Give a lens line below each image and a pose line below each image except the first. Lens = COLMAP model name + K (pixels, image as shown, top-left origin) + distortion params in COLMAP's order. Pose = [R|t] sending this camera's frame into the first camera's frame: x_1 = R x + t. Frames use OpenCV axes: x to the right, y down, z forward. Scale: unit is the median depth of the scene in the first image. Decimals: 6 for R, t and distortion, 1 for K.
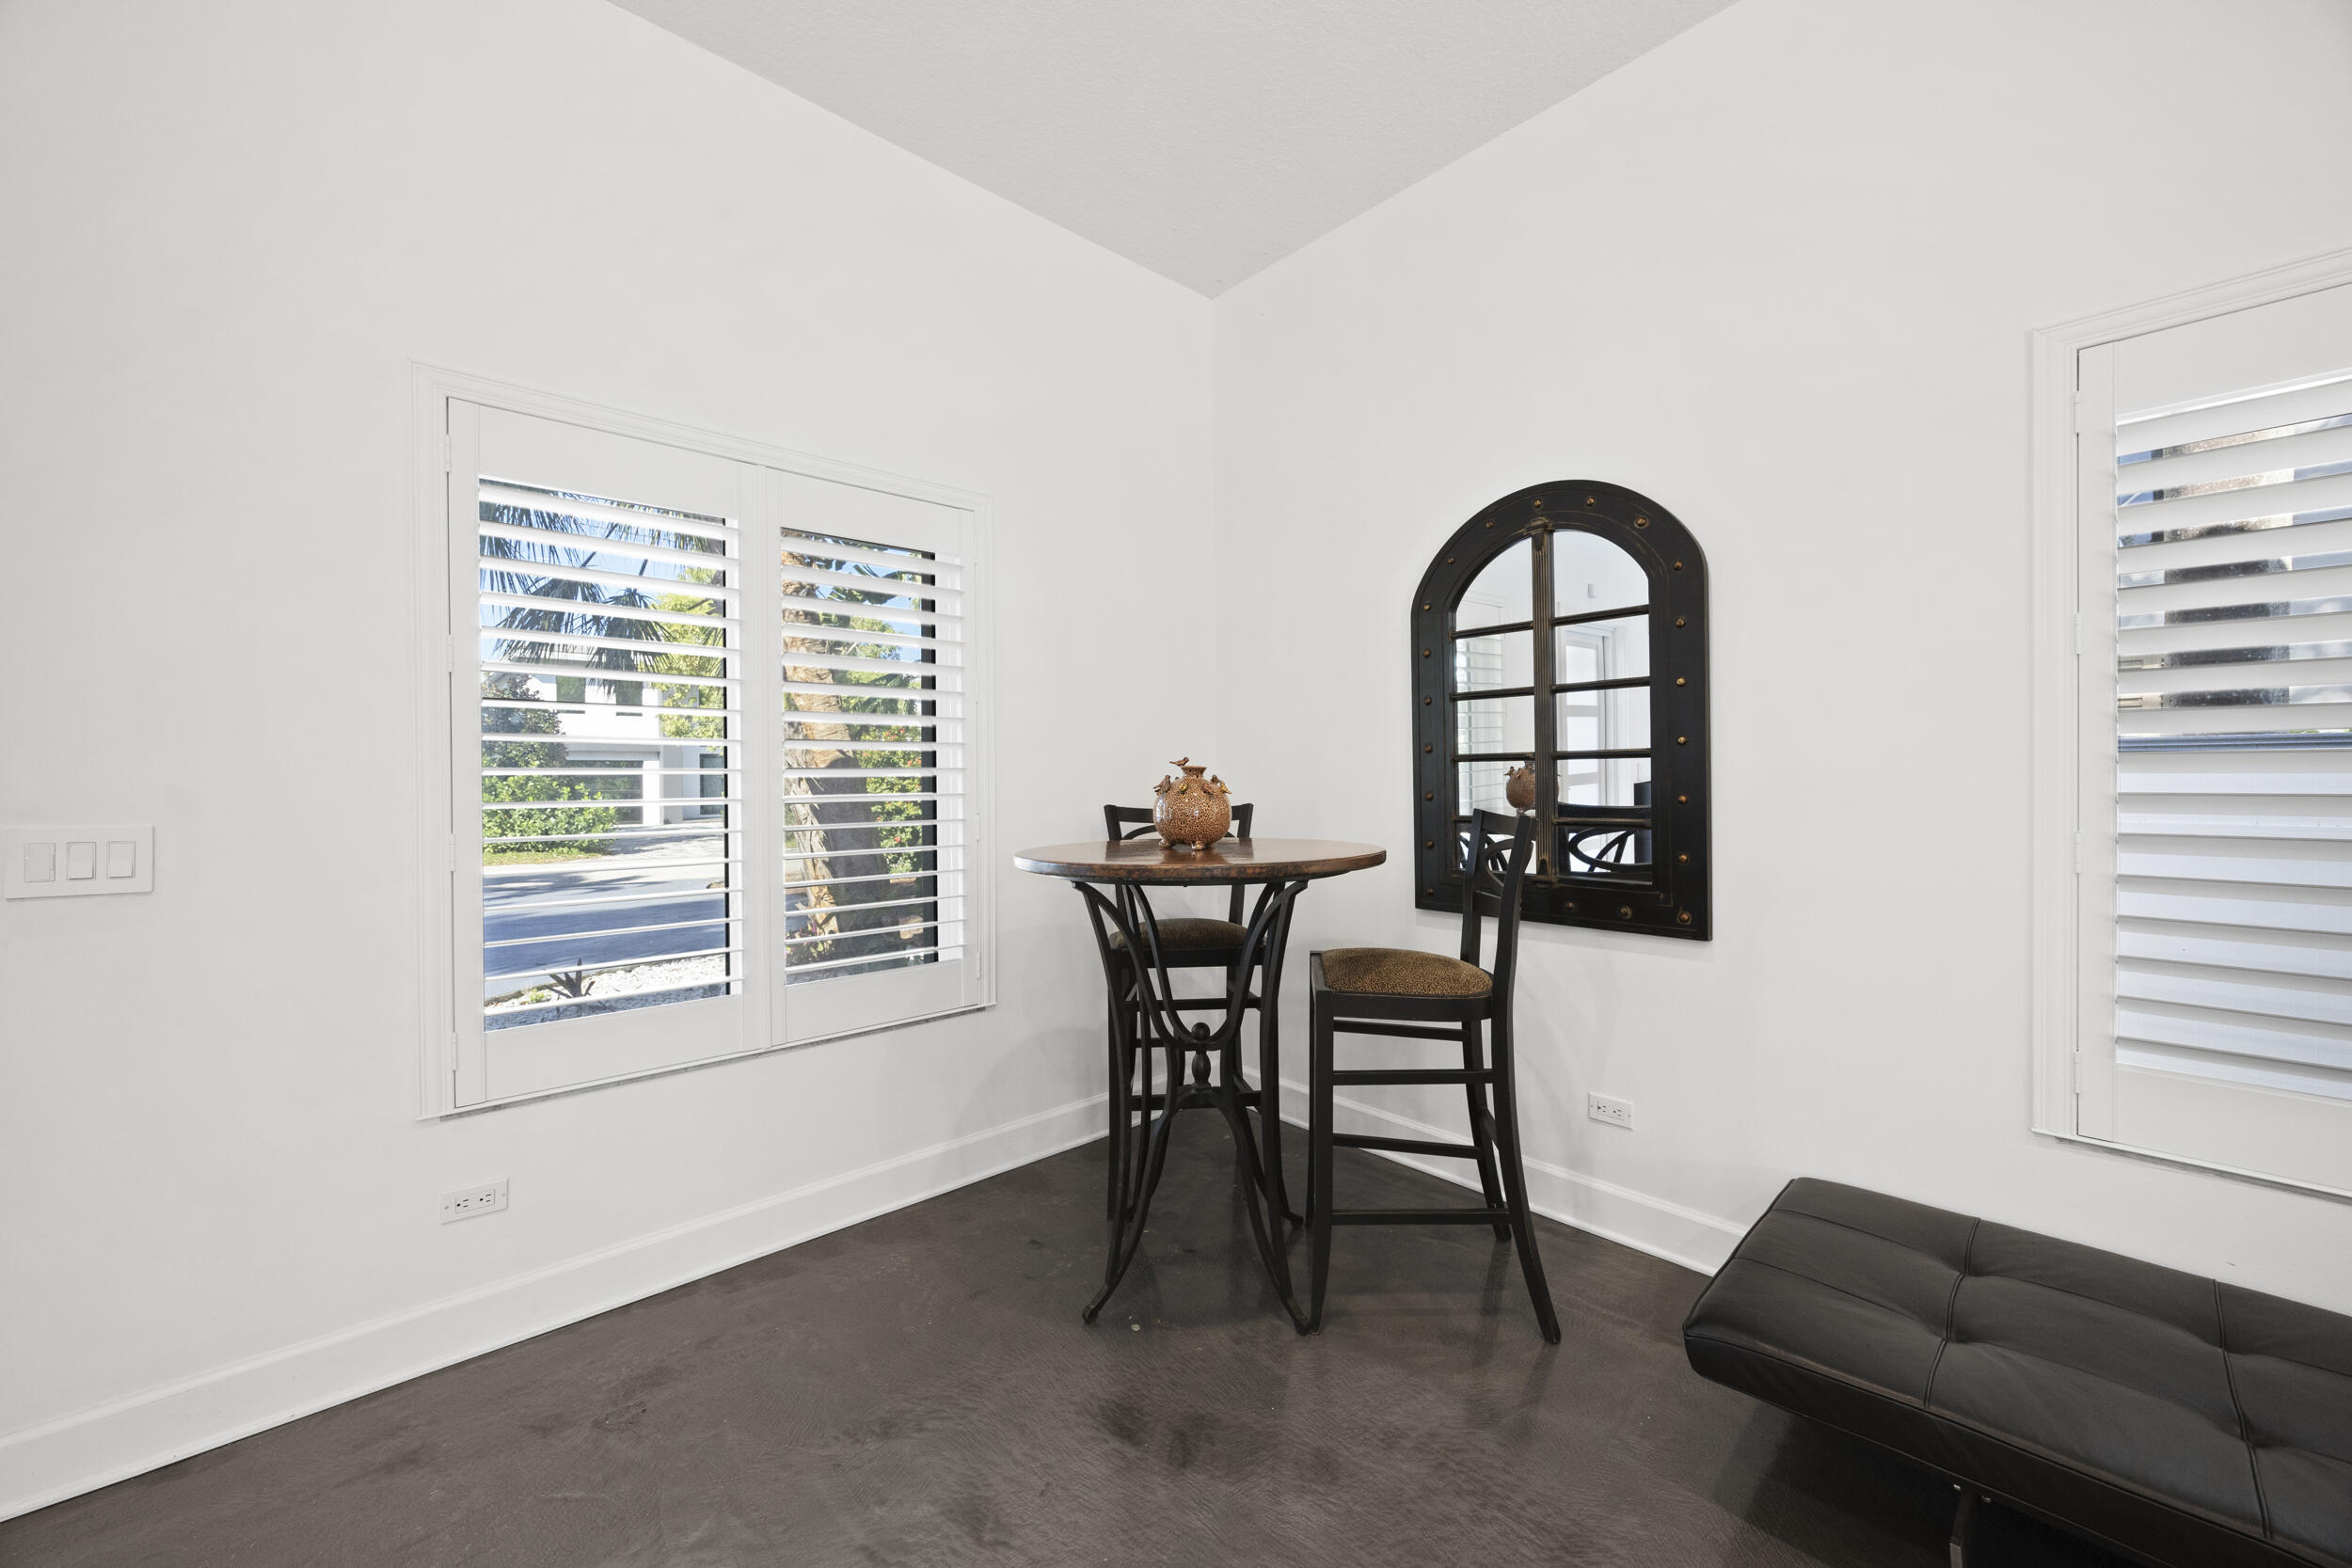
lens RADIAL K [[898.0, 0, 1177.7], [0, 898.0, 783.3], [0, 0, 1]] dist [-0.004022, 0.001078]
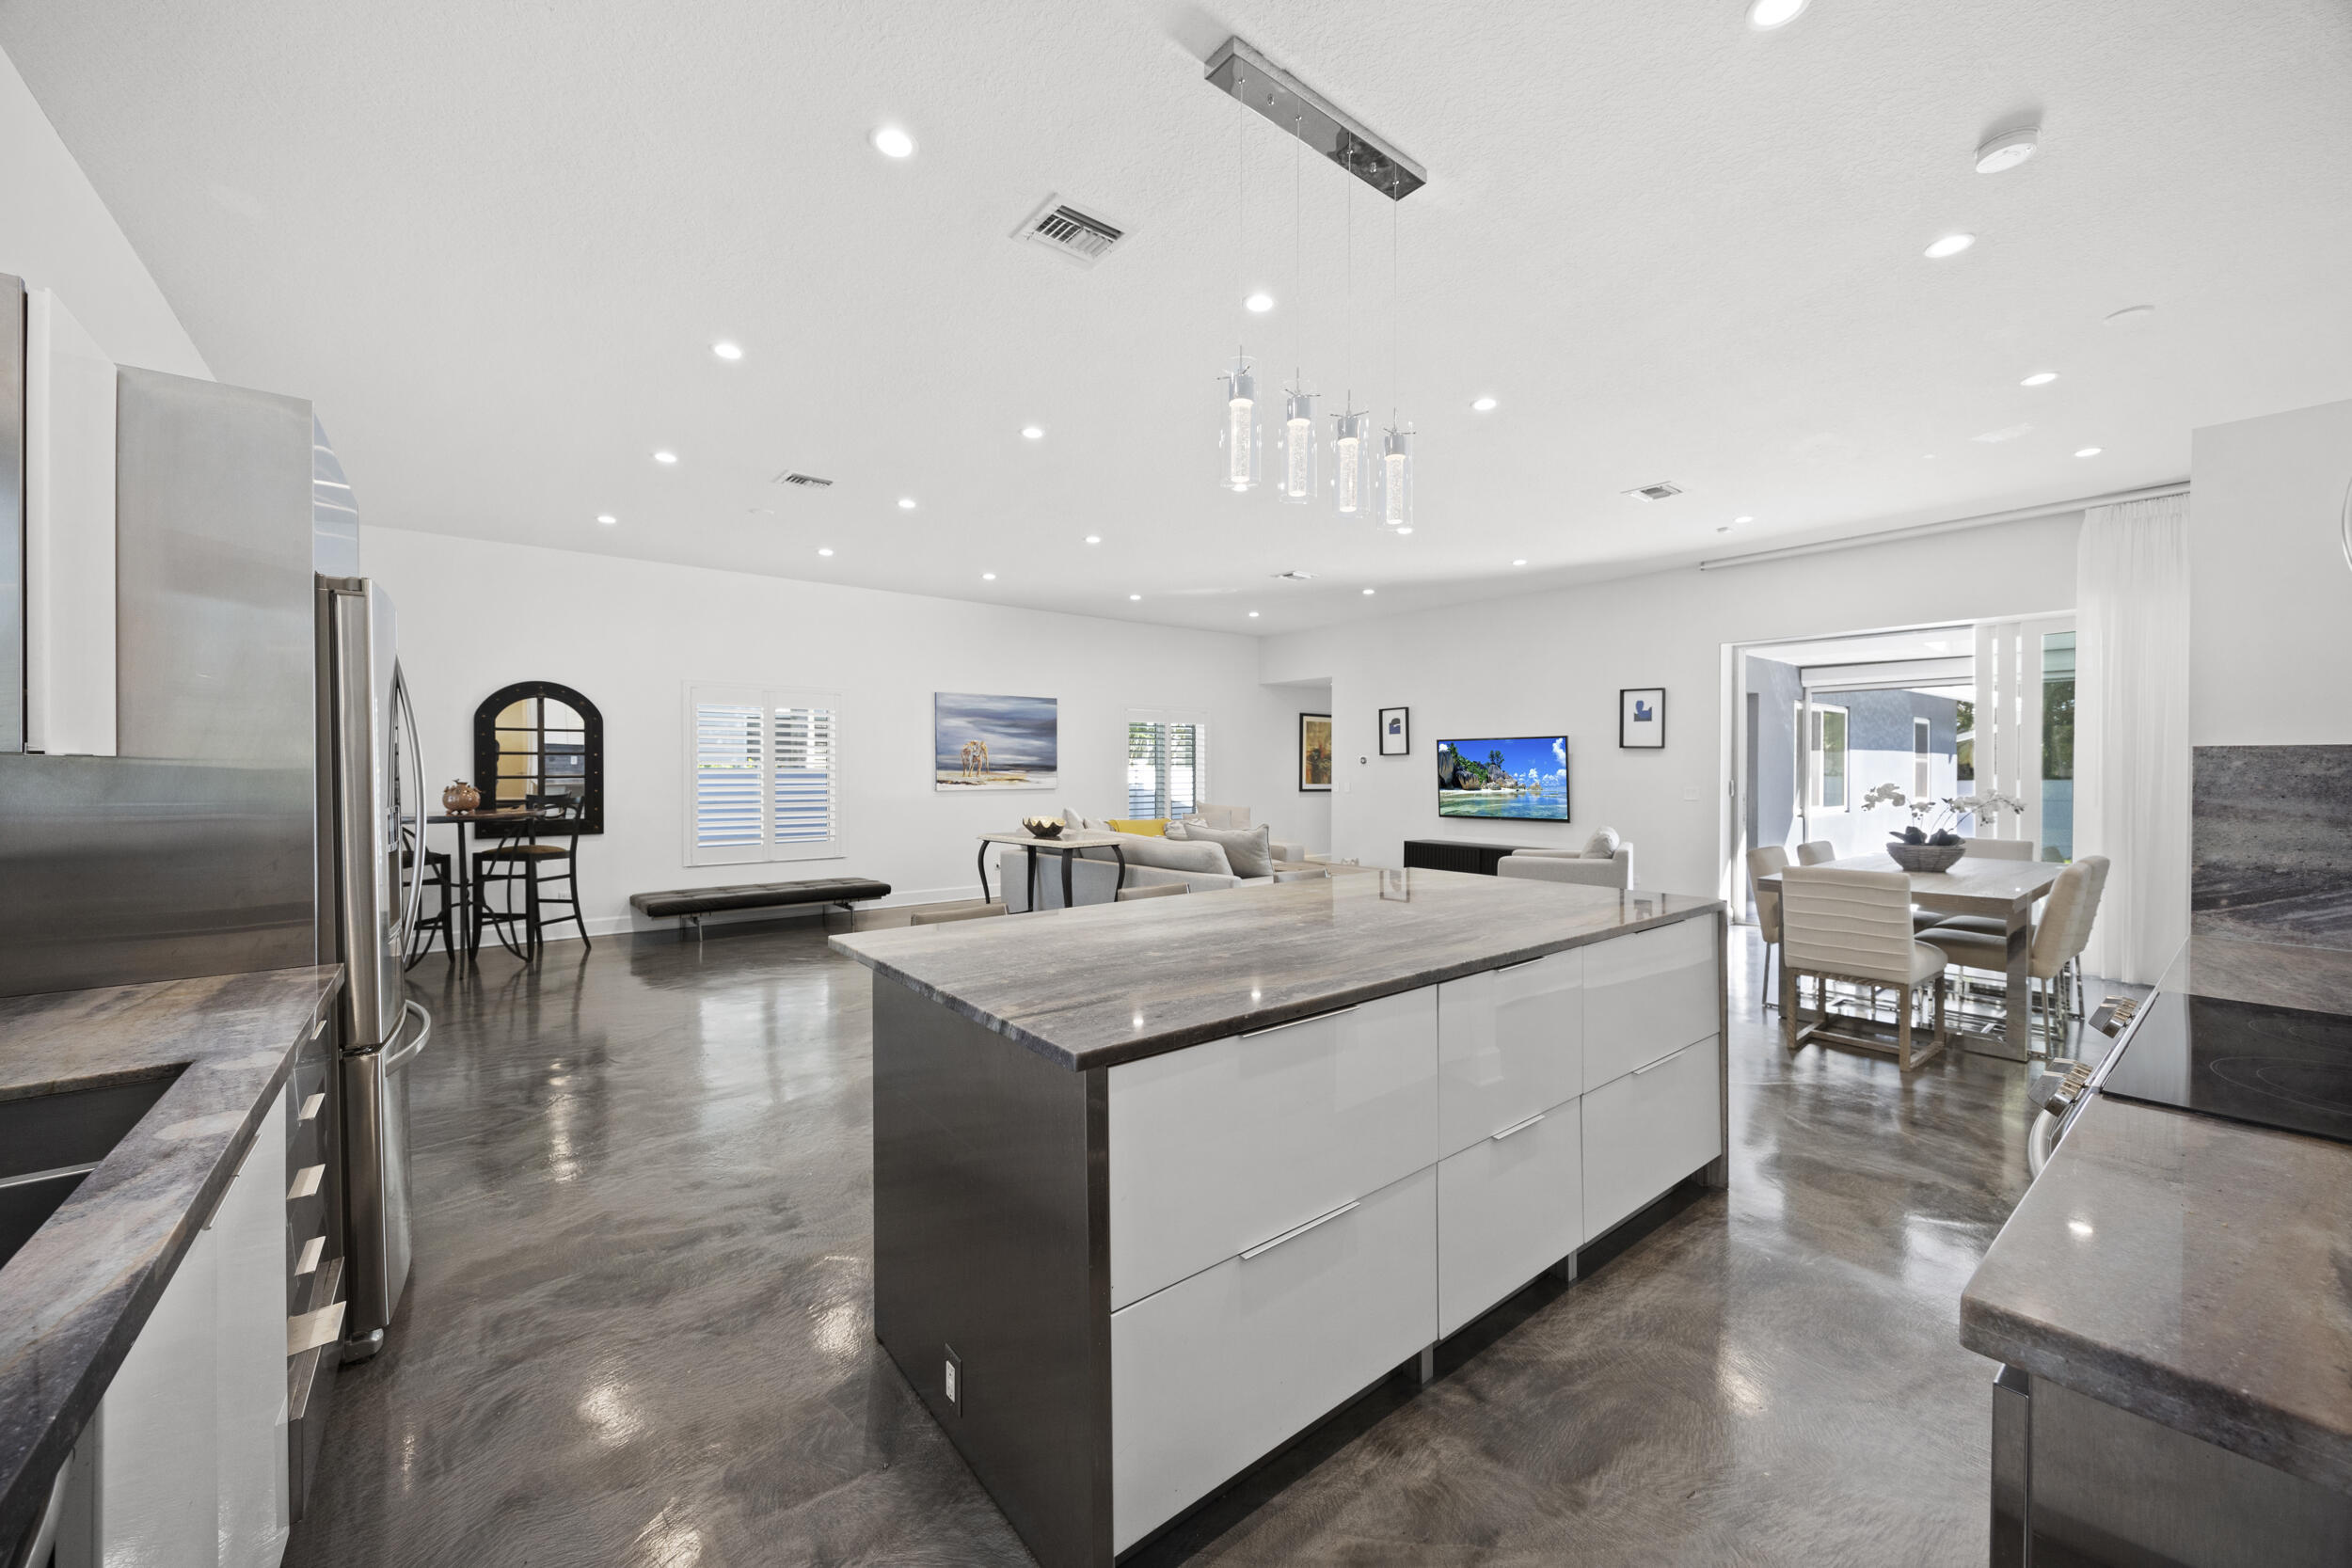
lens RADIAL K [[898.0, 0, 1178.3], [0, 898.0, 782.2], [0, 0, 1]] dist [-0.004022, 0.001078]
pose [[0.077772, -0.004847, 0.996959, -2.312709], [0.007031, 0.999966, 0.004314, -0.013311], [-0.996946, 0.006674, 0.077803, -1.243135]]
